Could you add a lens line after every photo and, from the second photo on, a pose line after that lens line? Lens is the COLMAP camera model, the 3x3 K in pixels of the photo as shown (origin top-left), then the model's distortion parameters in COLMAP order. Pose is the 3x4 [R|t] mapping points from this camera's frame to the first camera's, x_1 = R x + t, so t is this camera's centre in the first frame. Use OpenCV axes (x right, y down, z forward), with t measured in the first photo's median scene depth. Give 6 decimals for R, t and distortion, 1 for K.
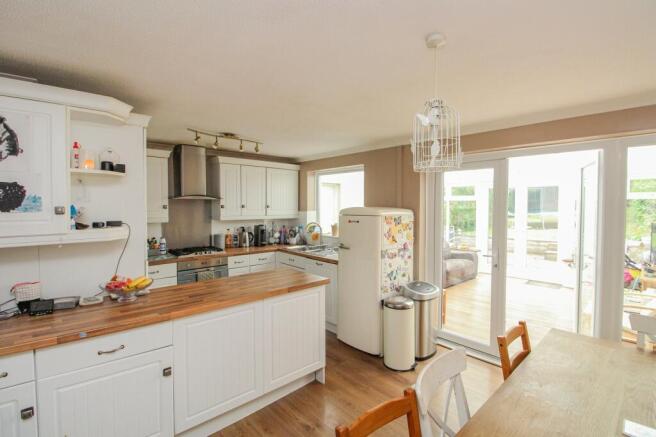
lens RADIAL K [[317.3, 0, 352.7], [0, 317.3, 216.6], [0, 0, 1]] dist [-0.000481, -0.000061]
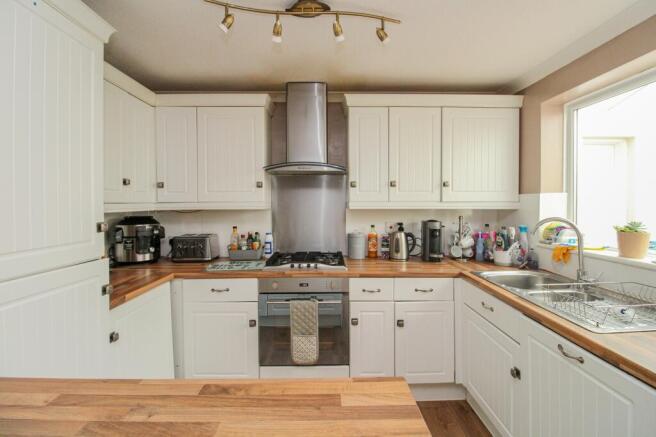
lens RADIAL K [[311.2, 0, 327.1], [0, 311.2, 206.7], [0, 0, 1]] dist [0.001053, -0.000118]
pose [[0.704969, 0.000464, -0.709238, -0.048572], [-0.020652, 0.999589, -0.019874, 0.017576], [0.708937, 0.028658, 0.704689, 0.516276]]
